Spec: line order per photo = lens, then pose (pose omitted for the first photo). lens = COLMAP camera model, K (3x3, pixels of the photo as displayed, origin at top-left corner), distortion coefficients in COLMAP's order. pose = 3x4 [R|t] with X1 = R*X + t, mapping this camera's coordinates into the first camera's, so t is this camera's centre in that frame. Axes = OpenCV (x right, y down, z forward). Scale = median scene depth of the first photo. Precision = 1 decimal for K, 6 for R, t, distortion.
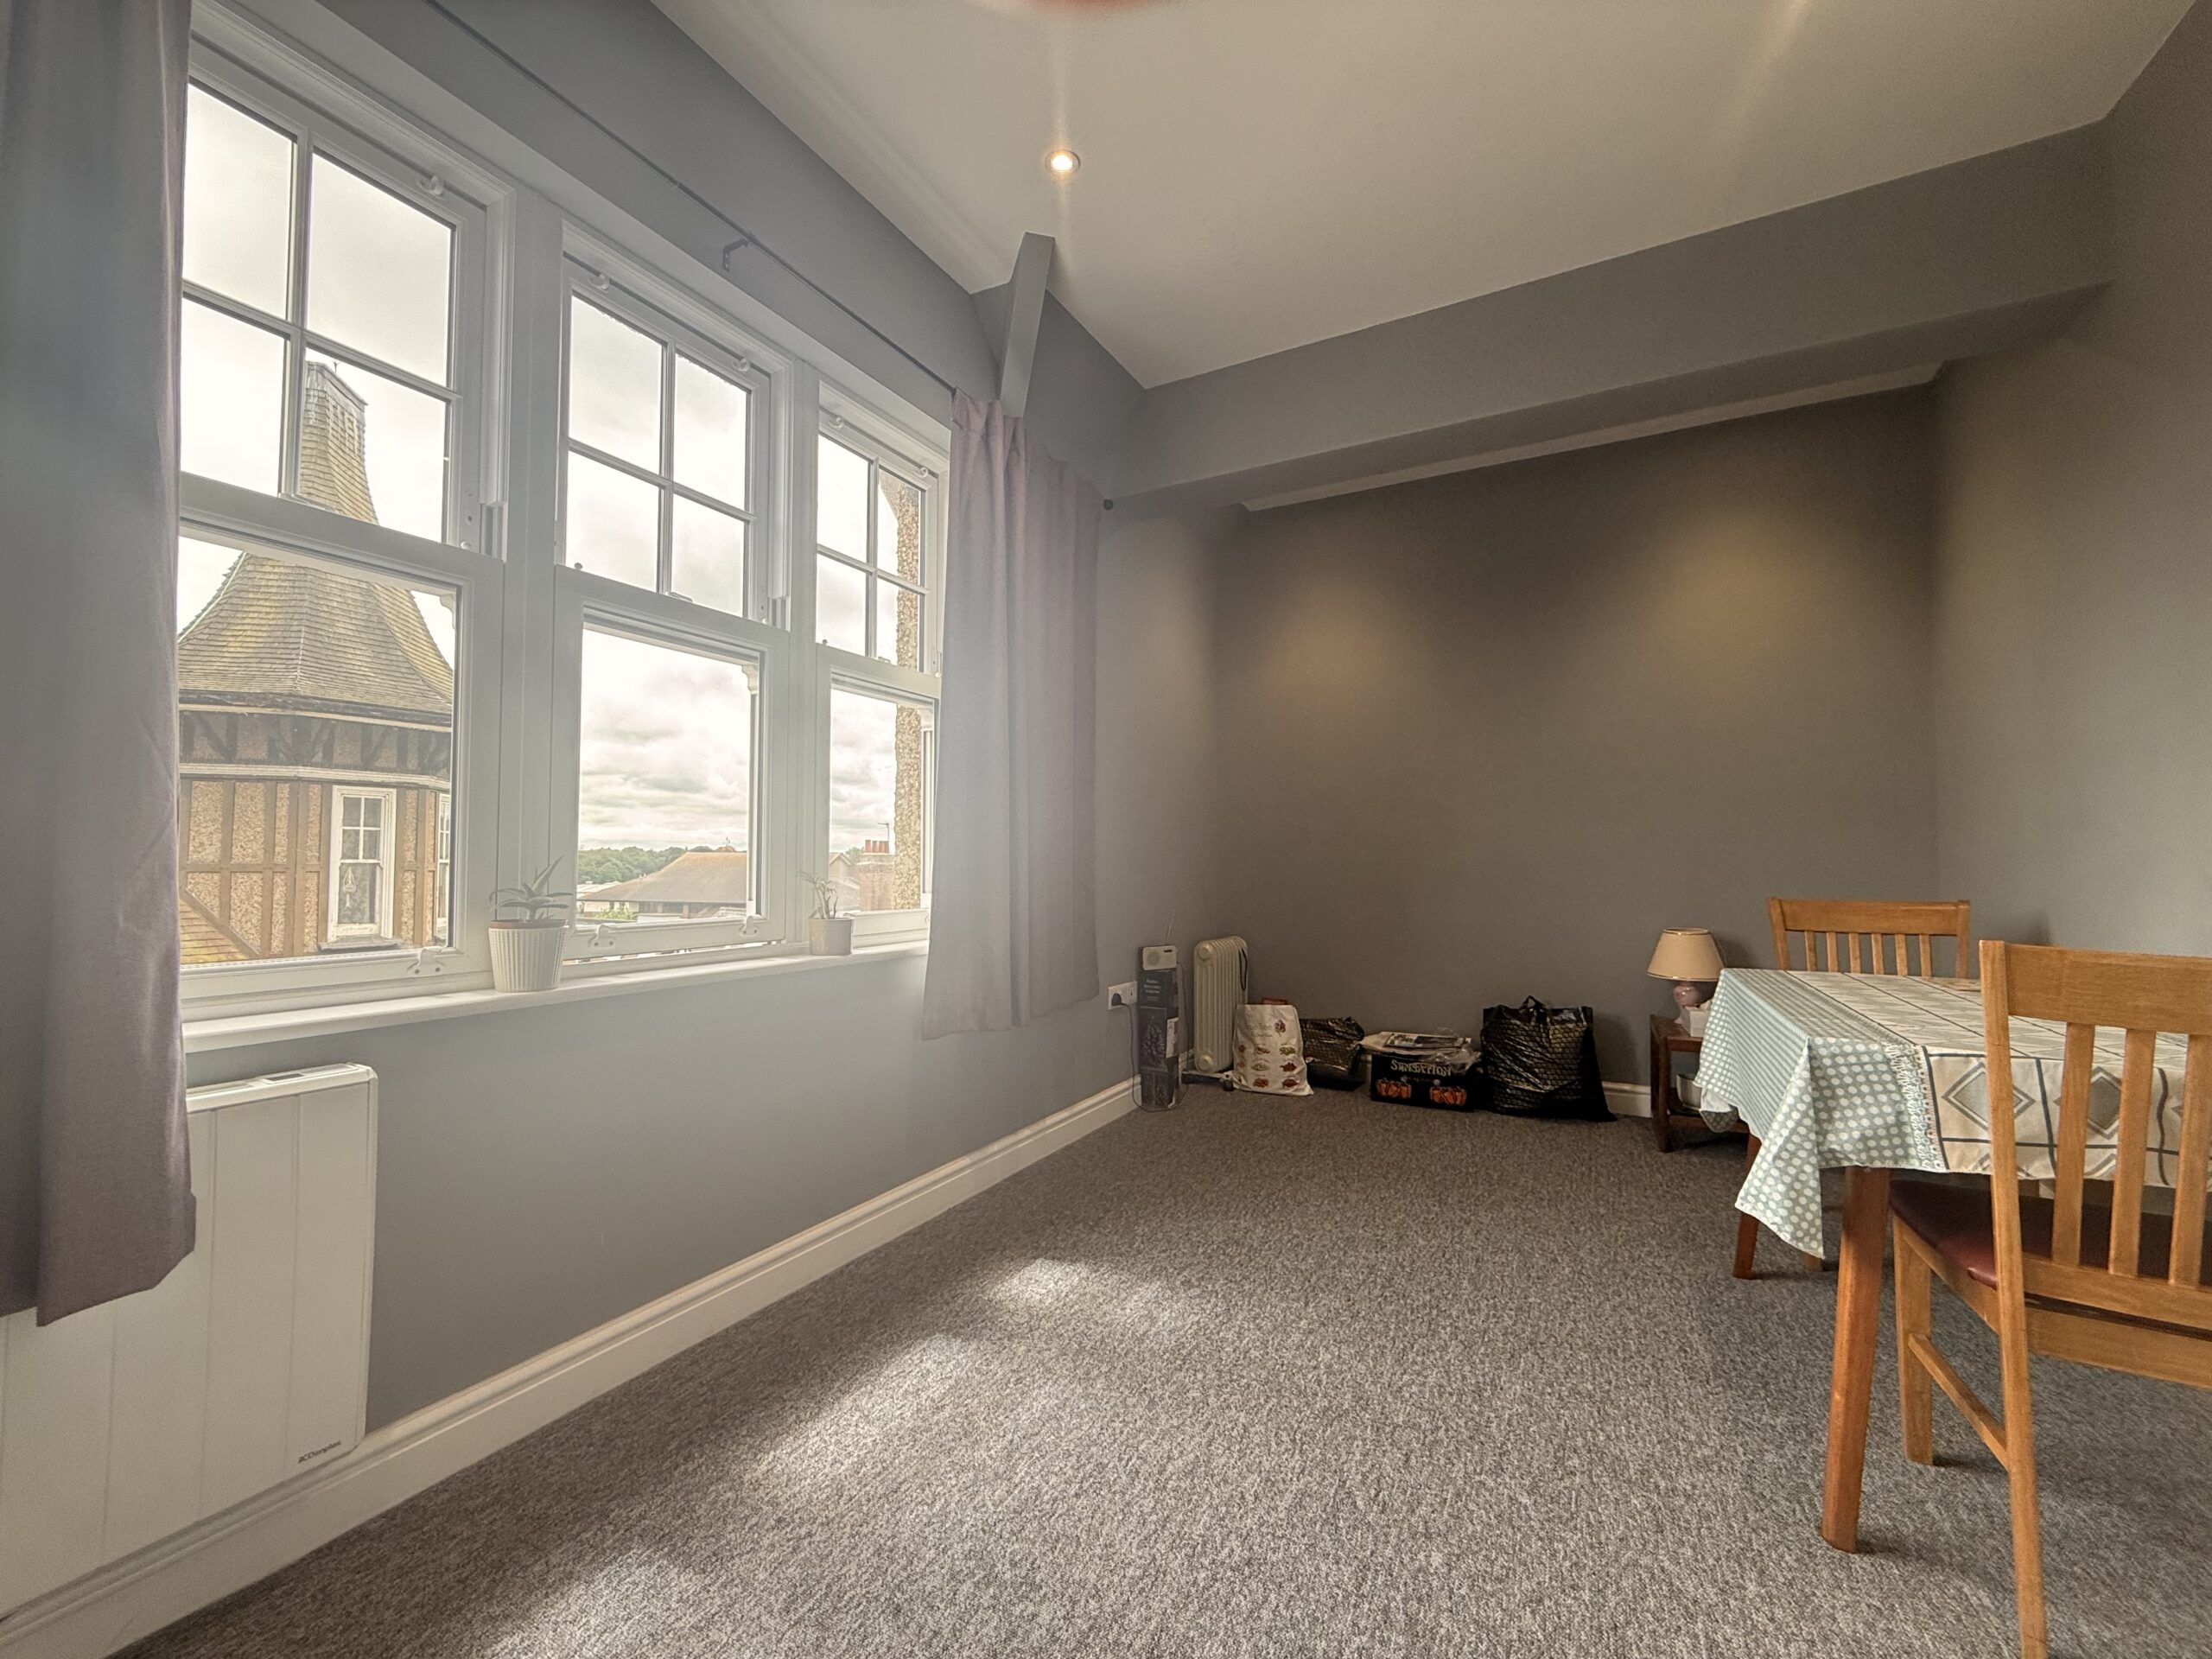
lens RADIAL K [[882.5, 0, 1103.0], [0, 882.5, 829.6], [0, 0, 1]] dist [0.000288, -0.000291]
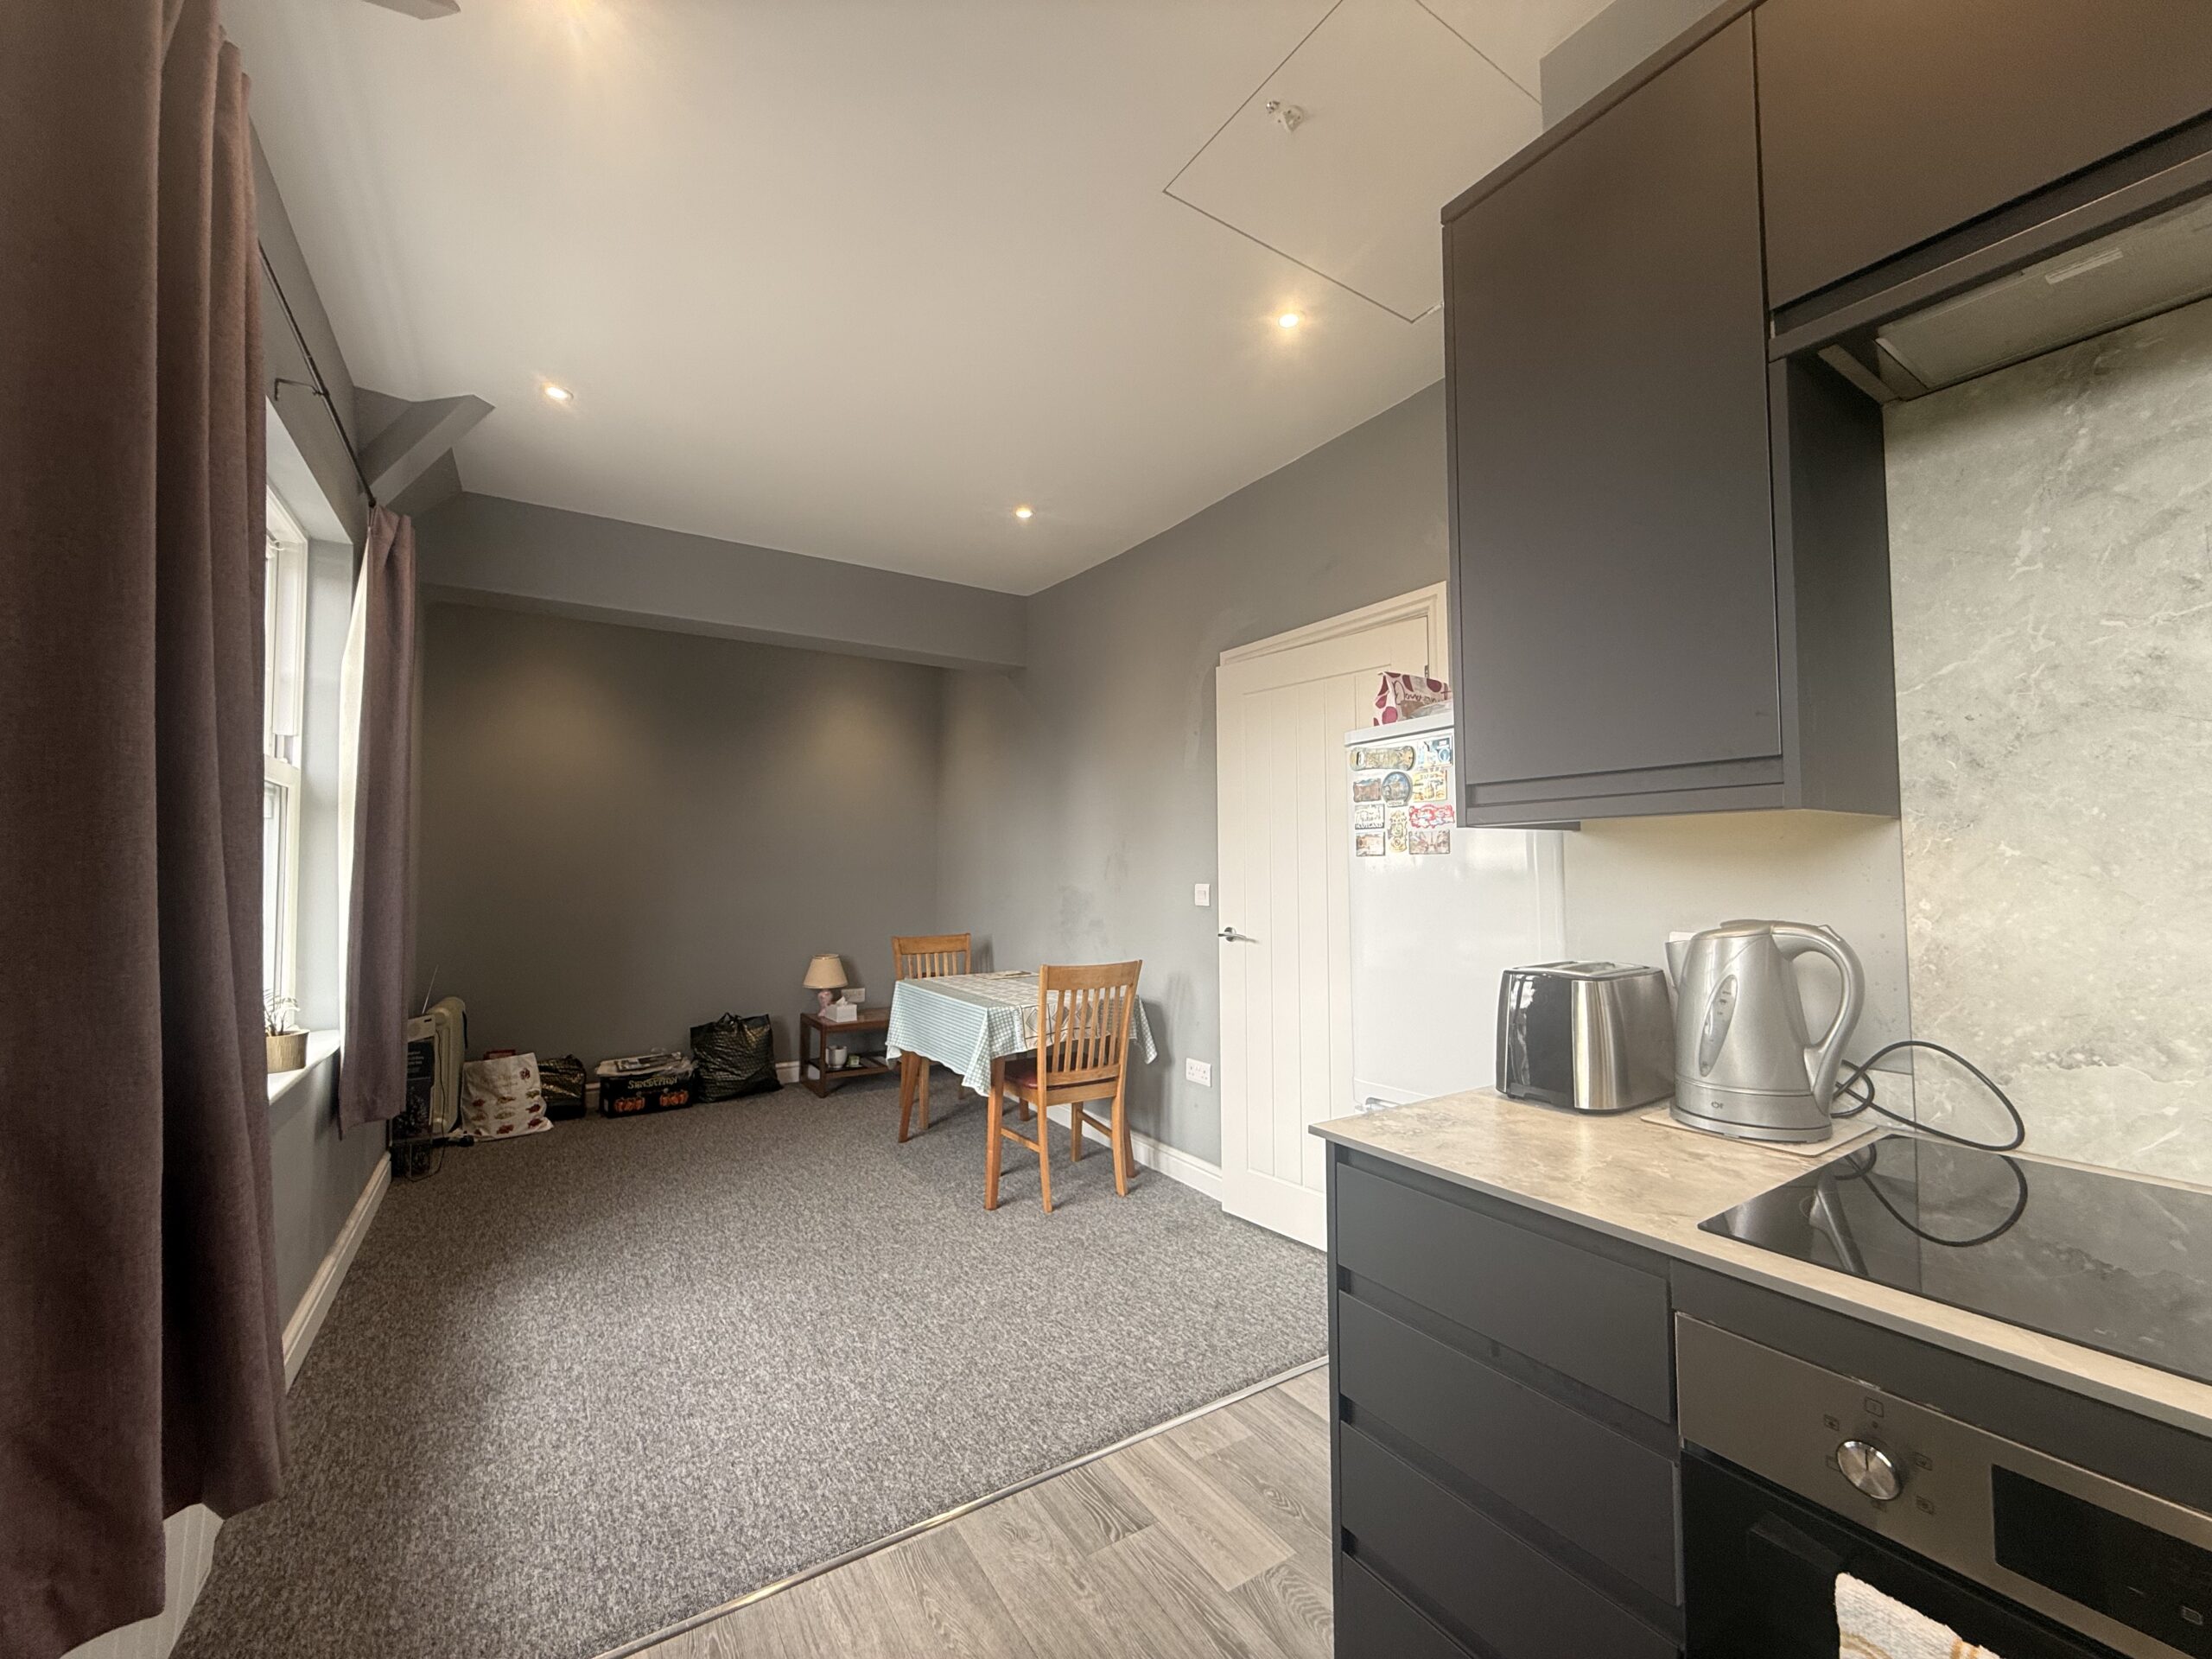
lens RADIAL K [[882.5, 0, 1146.2], [0, 882.5, 844.1], [0, 0, 1]] dist [0.000288, -0.000291]
pose [[0.435384, 0.025575, 0.899881, -0.489436], [-0.035953, 0.999293, -0.011006, -0.083824], [-0.899527, -0.027562, 0.435996, -0.180128]]
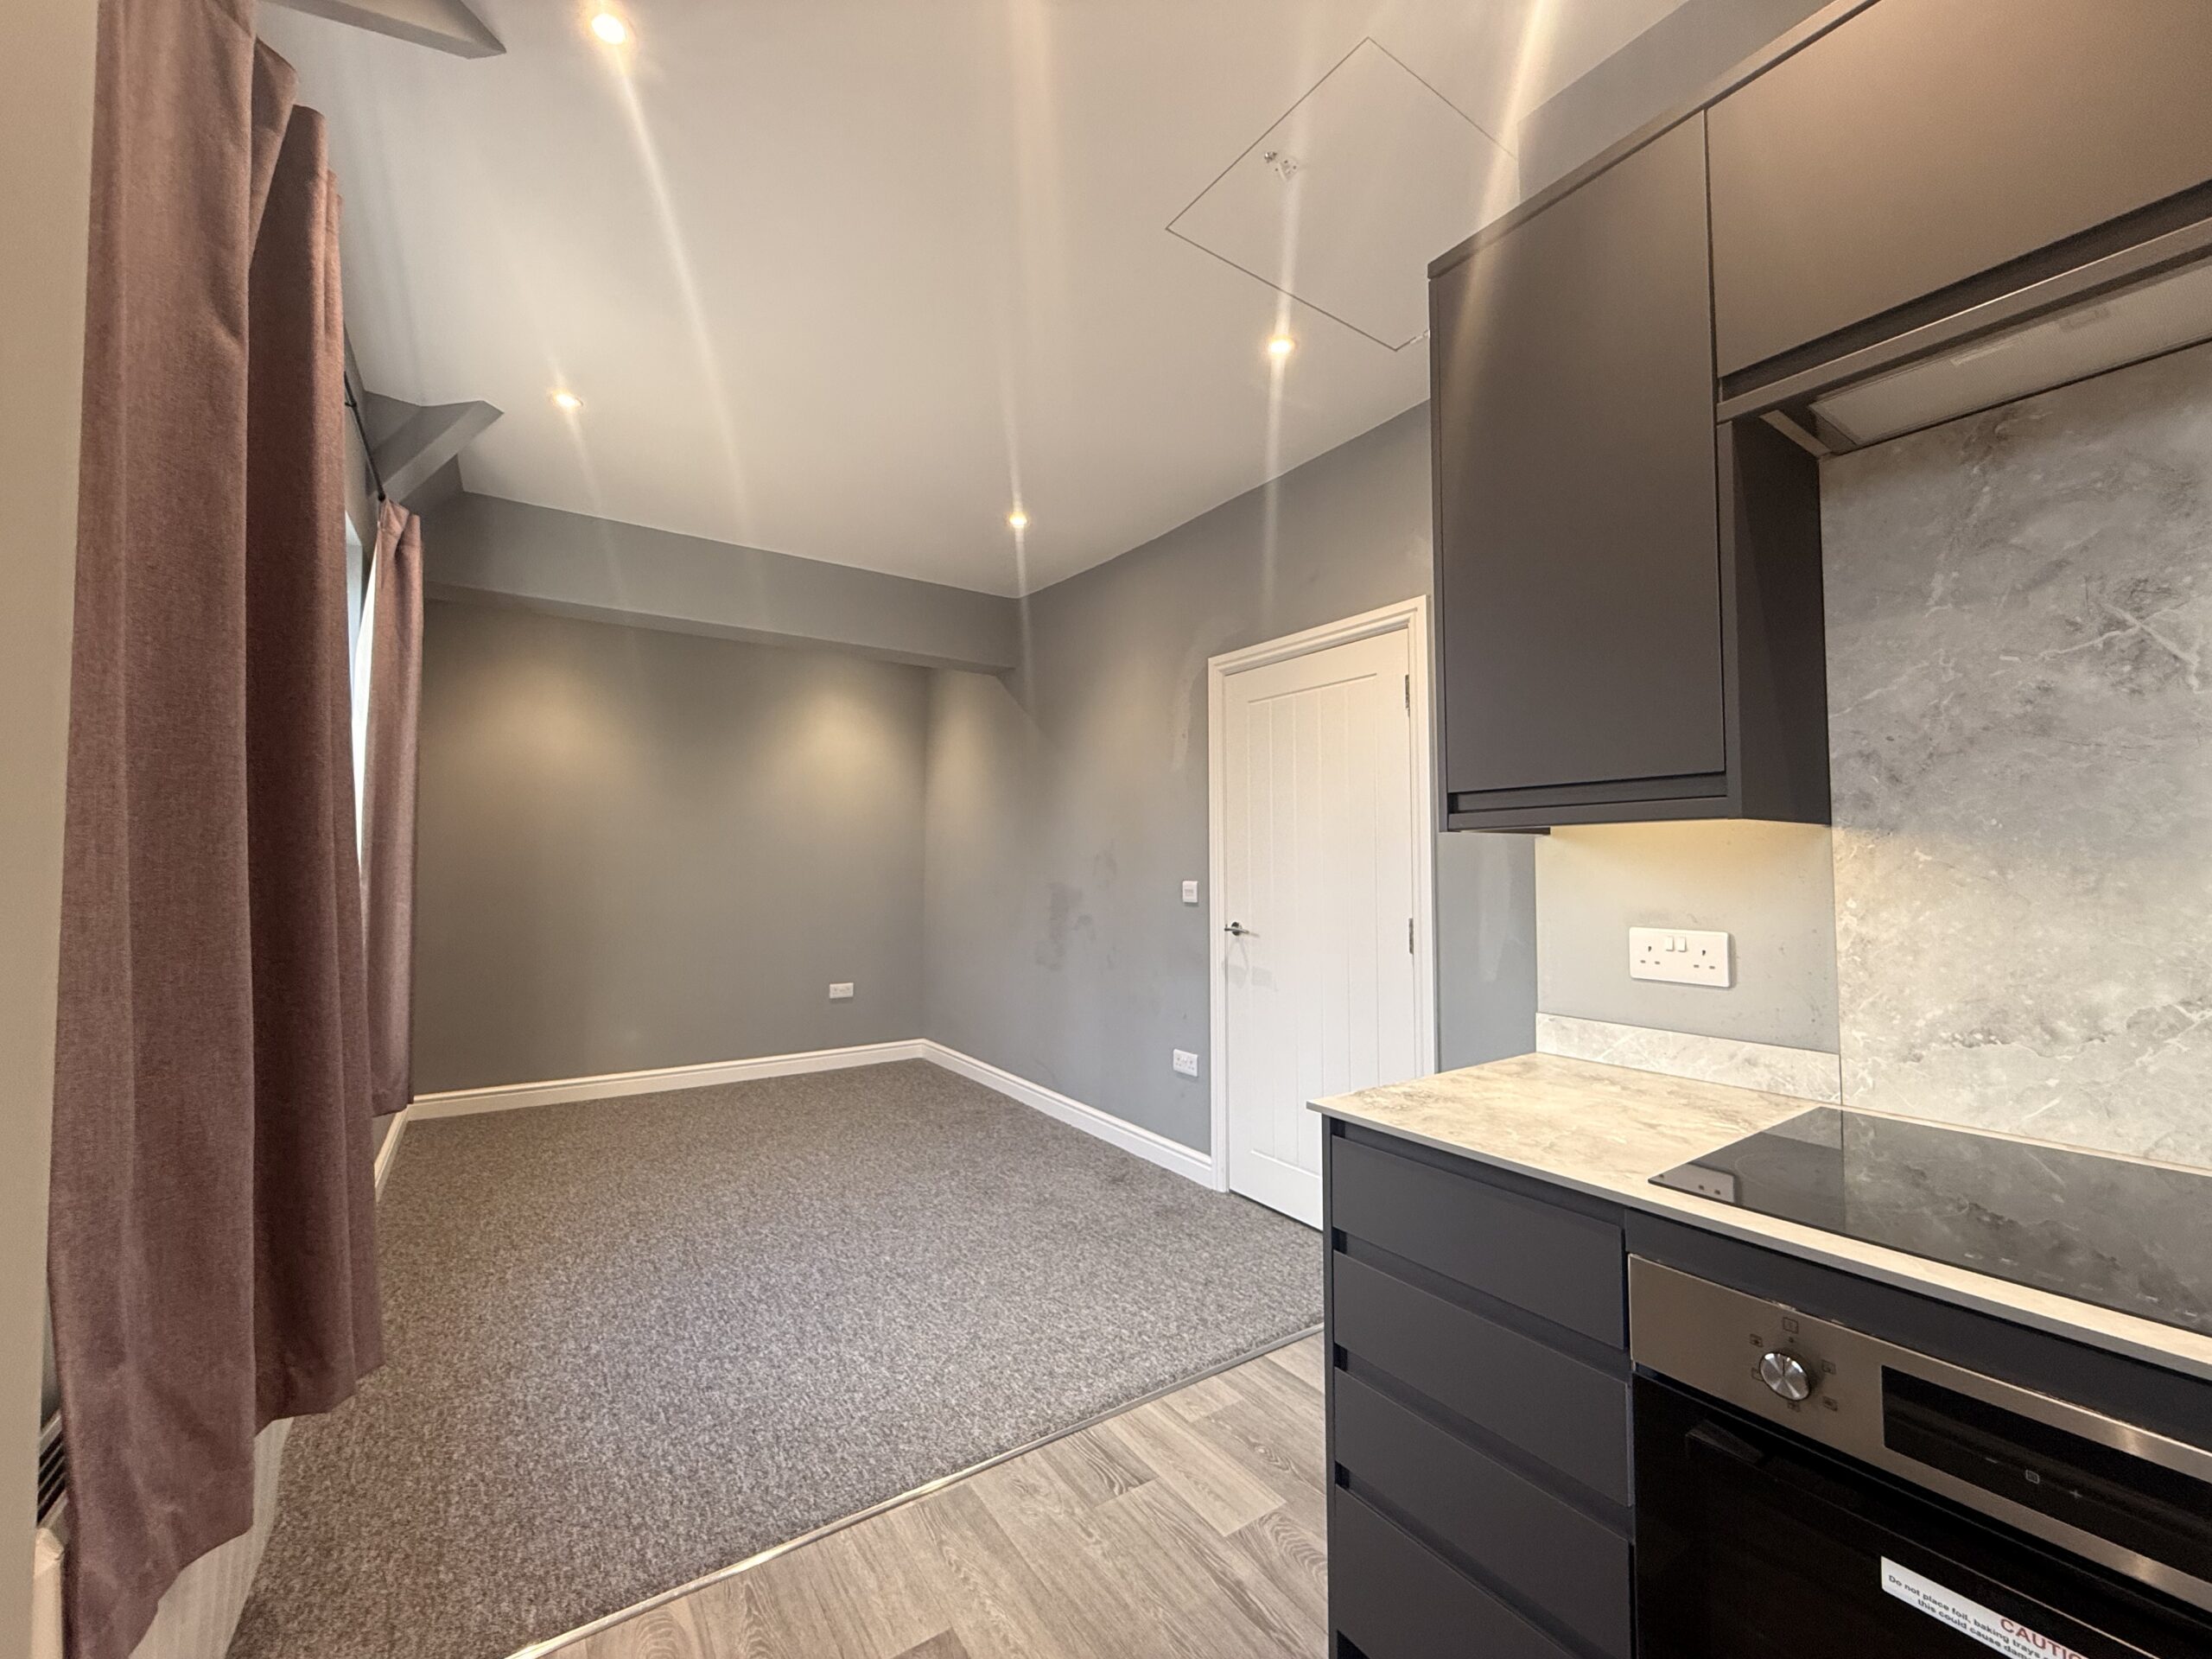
lens RADIAL K [[882.5, 0, 1148.9], [0, 882.5, 844.4], [0, 0, 1]] dist [0.000288, -0.000291]
pose [[0.407416, 0.022959, 0.912954, -0.530313], [-0.039676, 0.999185, -0.007422, -0.085877], [-0.912380, -0.033199, 0.407995, -0.179557]]
